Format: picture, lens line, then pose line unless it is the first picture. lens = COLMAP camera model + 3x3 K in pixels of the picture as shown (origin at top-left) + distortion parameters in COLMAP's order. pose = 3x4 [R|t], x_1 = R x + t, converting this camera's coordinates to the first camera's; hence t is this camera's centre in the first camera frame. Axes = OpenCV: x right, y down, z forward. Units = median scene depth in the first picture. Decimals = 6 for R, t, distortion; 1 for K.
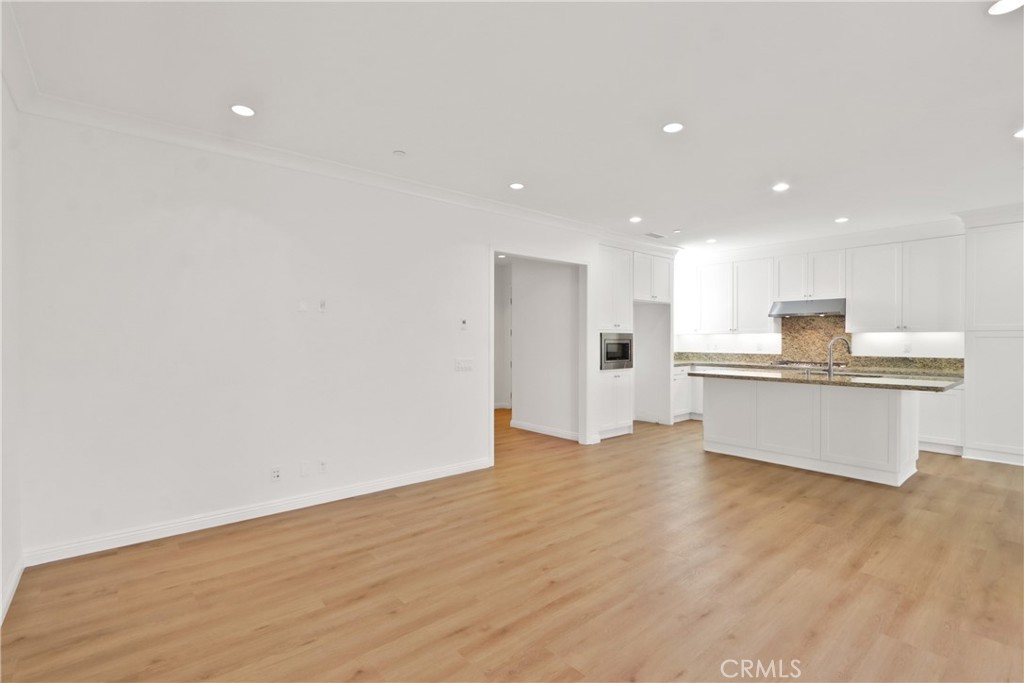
lens RADIAL K [[477.2, 0, 511.5], [0, 477.2, 341.0], [0, 0, 1]] dist [-0.003272, -0.000458]
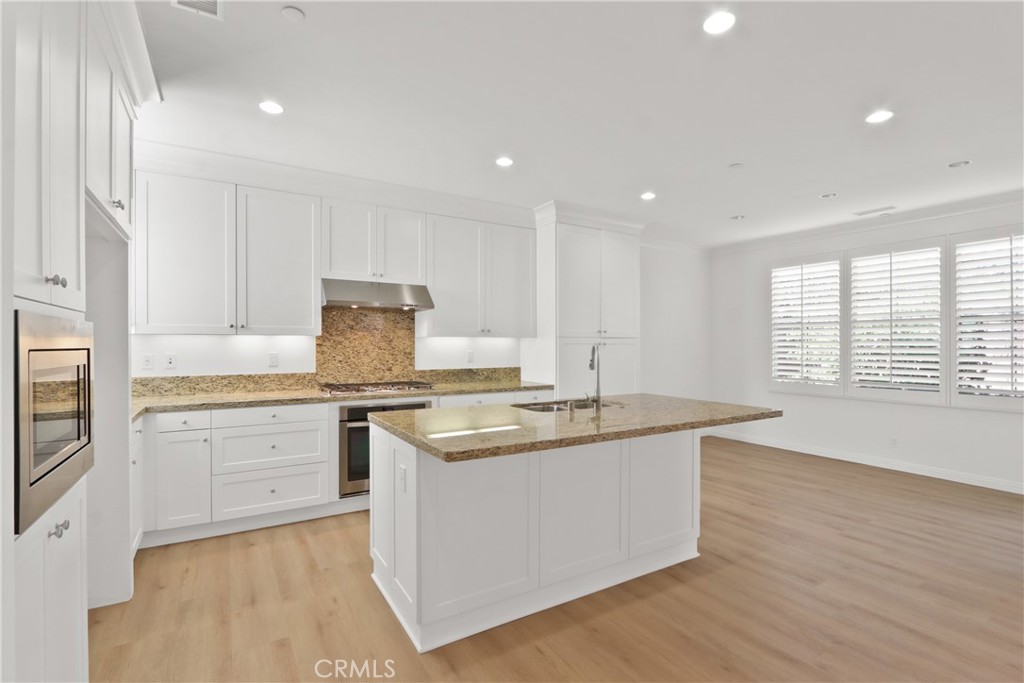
lens RADIAL K [[477.2, 0, 511.0], [0, 477.2, 342.7], [0, 0, 1]] dist [-0.003272, -0.000458]
pose [[0.156189, 0.005980, 0.987709, 0.045738], [0.004092, 0.999969, -0.006702, -0.003150], [-0.987719, 0.005089, 0.156160, 0.717494]]
